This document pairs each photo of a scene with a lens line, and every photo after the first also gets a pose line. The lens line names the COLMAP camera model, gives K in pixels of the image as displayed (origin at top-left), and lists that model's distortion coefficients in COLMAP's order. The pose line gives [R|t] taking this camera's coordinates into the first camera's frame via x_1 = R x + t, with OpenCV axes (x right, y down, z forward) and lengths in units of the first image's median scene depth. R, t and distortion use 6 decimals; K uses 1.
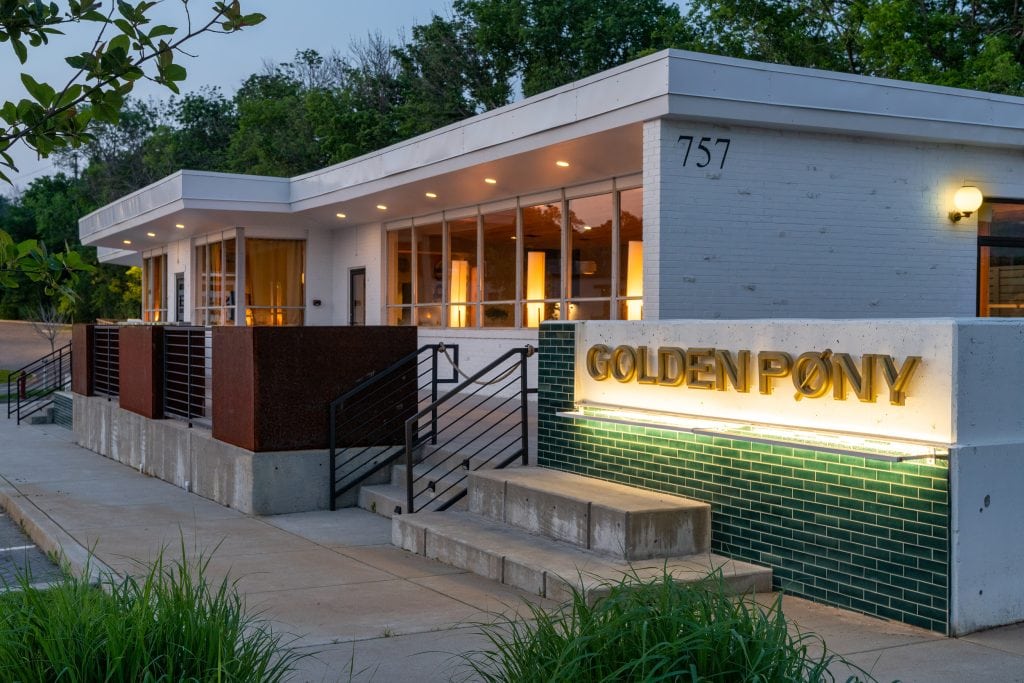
lens RADIAL K [[1235.5, 0, 505.0], [0, 1235.5, 335.2], [0, 0, 1]] dist [0.073259, 0.000000]
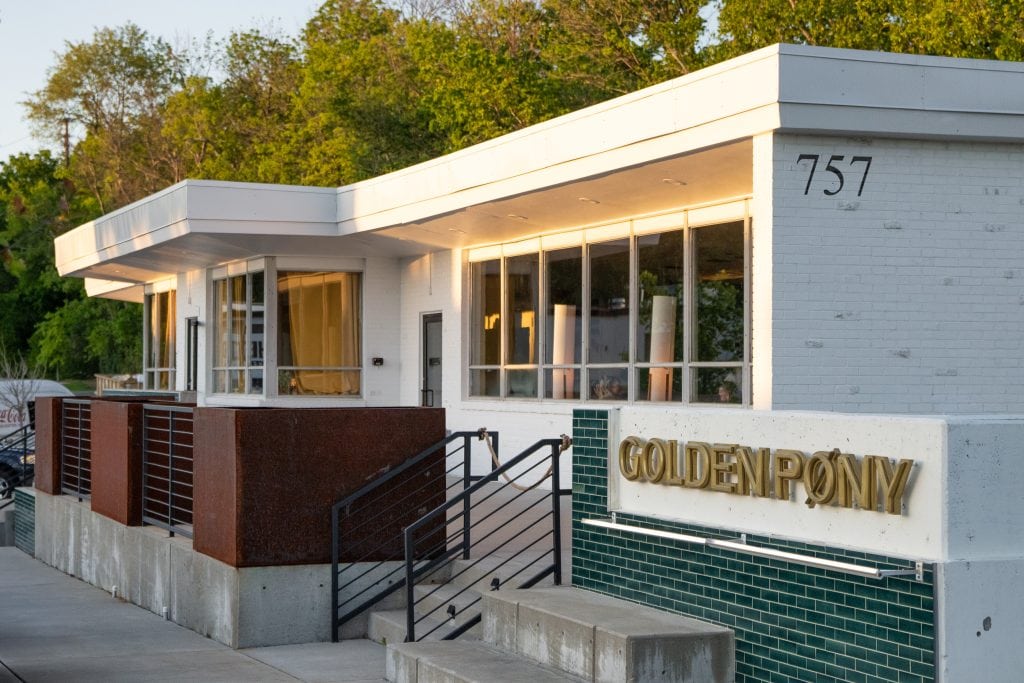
lens RADIAL K [[1952.8, 0, 517.3], [0, 1952.8, 350.4], [0, 0, 1]] dist [0.234999, 0.000000]
pose [[0.994240, -0.003515, -0.107115, 0.106853], [0.001044, 0.999732, -0.023119, -0.015000], [0.107167, 0.022874, 0.993978, -0.229815]]
